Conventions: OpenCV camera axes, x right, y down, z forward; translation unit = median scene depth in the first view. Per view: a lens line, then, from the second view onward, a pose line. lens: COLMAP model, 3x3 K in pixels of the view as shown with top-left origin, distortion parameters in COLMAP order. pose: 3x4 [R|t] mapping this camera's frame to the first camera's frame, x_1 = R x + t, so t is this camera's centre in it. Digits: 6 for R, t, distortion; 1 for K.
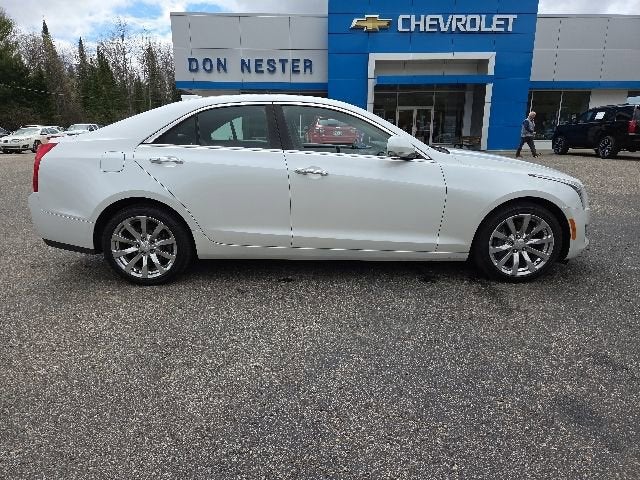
lens RADIAL K [[431.7, 0, 316.7], [0, 431.7, 236.1], [0, 0, 1]] dist [0.056005, -0.041867]
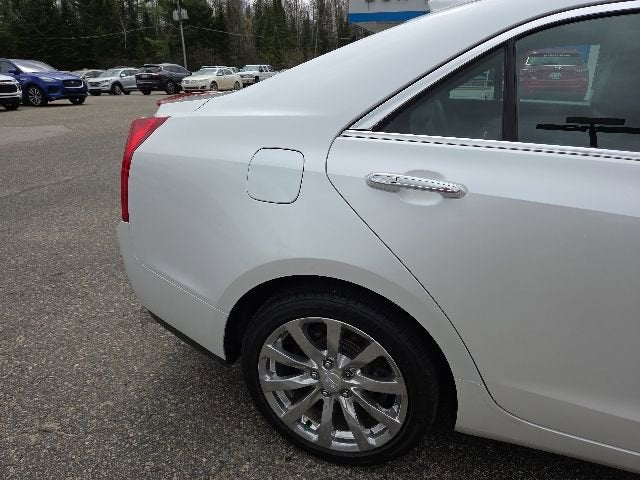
lens RADIAL K [[431.7, 0, 322.7], [0, 431.7, 241.0], [0, 0, 1]] dist [0.056005, -0.041867]
pose [[0.944187, 0.123467, -0.305397, -0.284634], [-0.081247, 0.985745, 0.147331, -0.164959], [0.319234, -0.114295, 0.940758, 0.608017]]
